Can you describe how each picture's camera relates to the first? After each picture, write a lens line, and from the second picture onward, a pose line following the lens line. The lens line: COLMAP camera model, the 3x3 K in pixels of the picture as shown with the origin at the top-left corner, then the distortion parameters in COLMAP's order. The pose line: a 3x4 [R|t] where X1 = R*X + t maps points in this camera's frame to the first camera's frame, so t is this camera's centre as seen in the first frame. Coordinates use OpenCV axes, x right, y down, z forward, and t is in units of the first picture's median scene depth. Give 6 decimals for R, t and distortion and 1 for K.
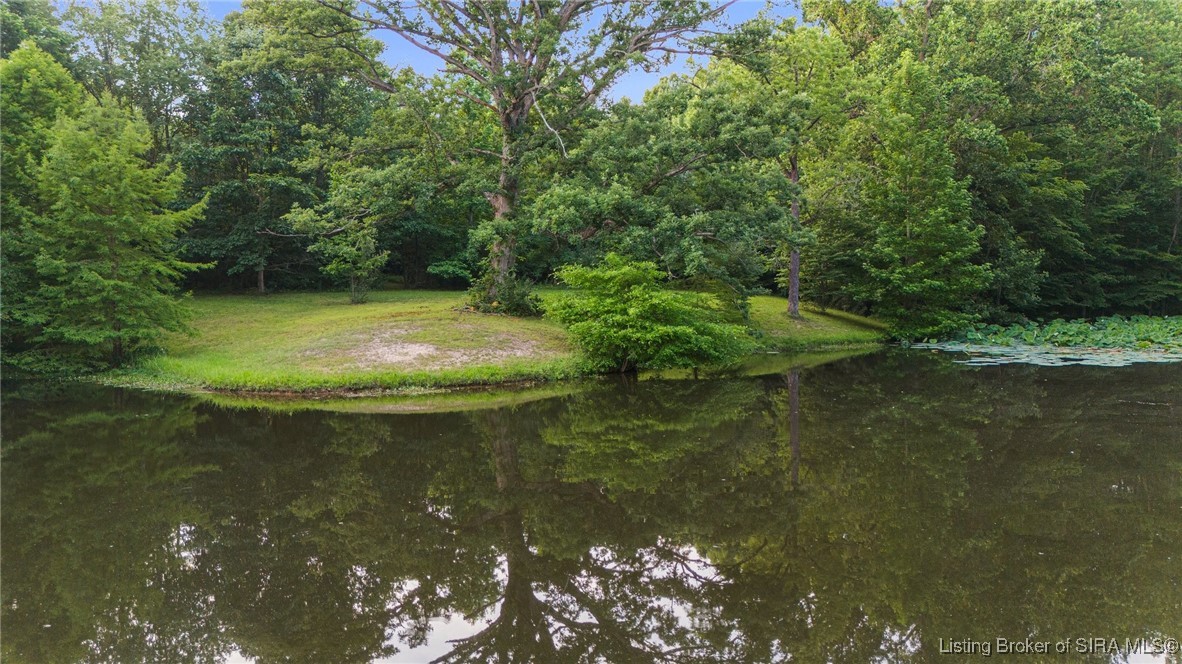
lens RADIAL K [[894.1, 0, 590.0], [0, 894.1, 320.2], [0, 0, 1]] dist [0.071569, -0.069861]
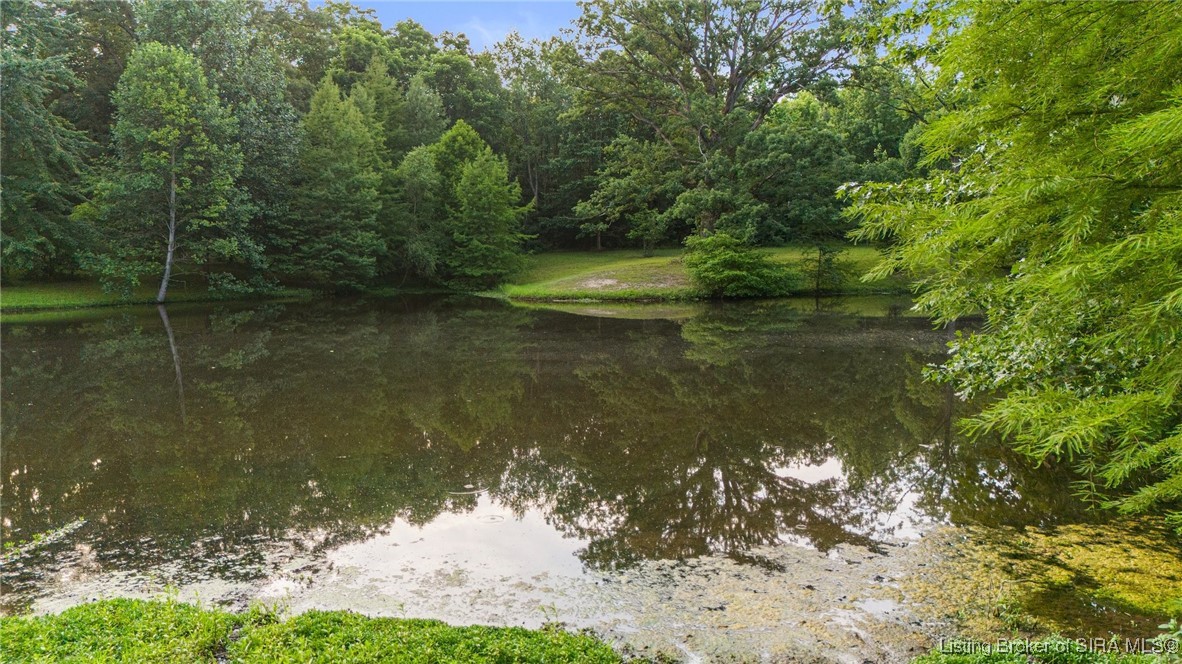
lens RADIAL K [[894.1, 0, 593.6], [0, 894.1, 336.4], [0, 0, 1]] dist [0.071569, -0.069861]
pose [[0.871628, 0.048594, -0.487753, 0.653478], [-0.013334, 0.997056, 0.075506, 0.005123], [0.489986, -0.059309, 0.869710, -0.613270]]
